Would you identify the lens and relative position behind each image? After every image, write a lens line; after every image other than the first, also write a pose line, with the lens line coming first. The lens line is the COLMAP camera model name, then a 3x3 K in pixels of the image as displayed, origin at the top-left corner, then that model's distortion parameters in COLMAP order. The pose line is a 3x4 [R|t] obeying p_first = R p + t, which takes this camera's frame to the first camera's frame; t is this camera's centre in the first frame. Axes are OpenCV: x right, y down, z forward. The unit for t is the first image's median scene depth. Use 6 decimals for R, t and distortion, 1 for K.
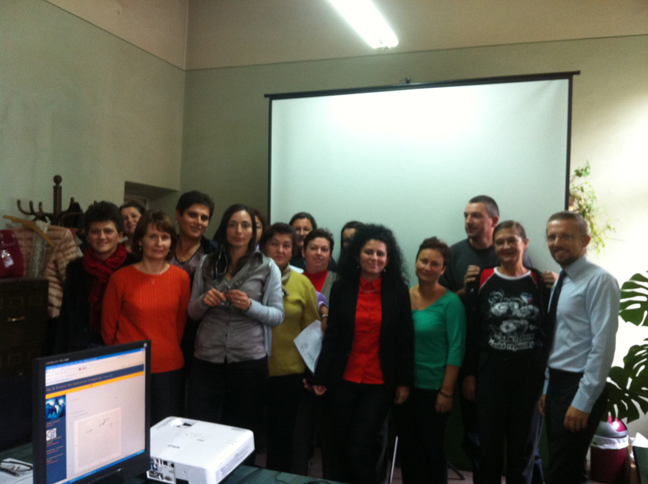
lens RADIAL K [[638.8, 0, 322.7], [0, 638.8, 240.4], [0, 0, 1]] dist [-0.061063, 0.000000]
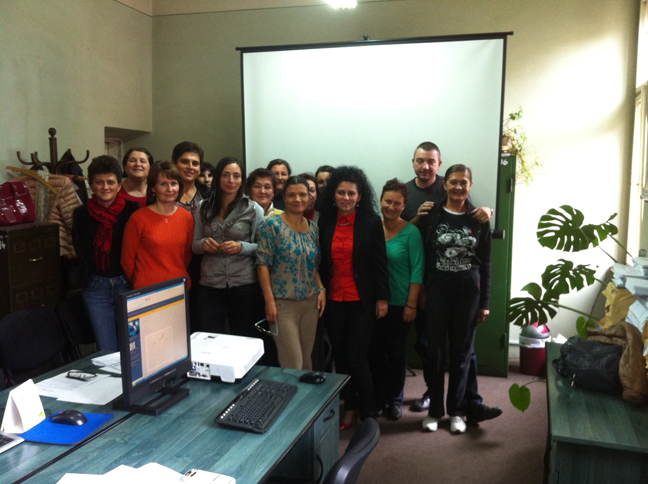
lens RADIAL K [[638.8, 0, 323.0], [0, 638.8, 247.7], [0, 0, 1]] dist [-0.061063, 0.000000]
pose [[0.996432, -0.031892, 0.078137, -0.053016], [0.020970, 0.990376, 0.136807, -0.047178], [-0.081748, -0.134681, 0.987511, -0.202273]]
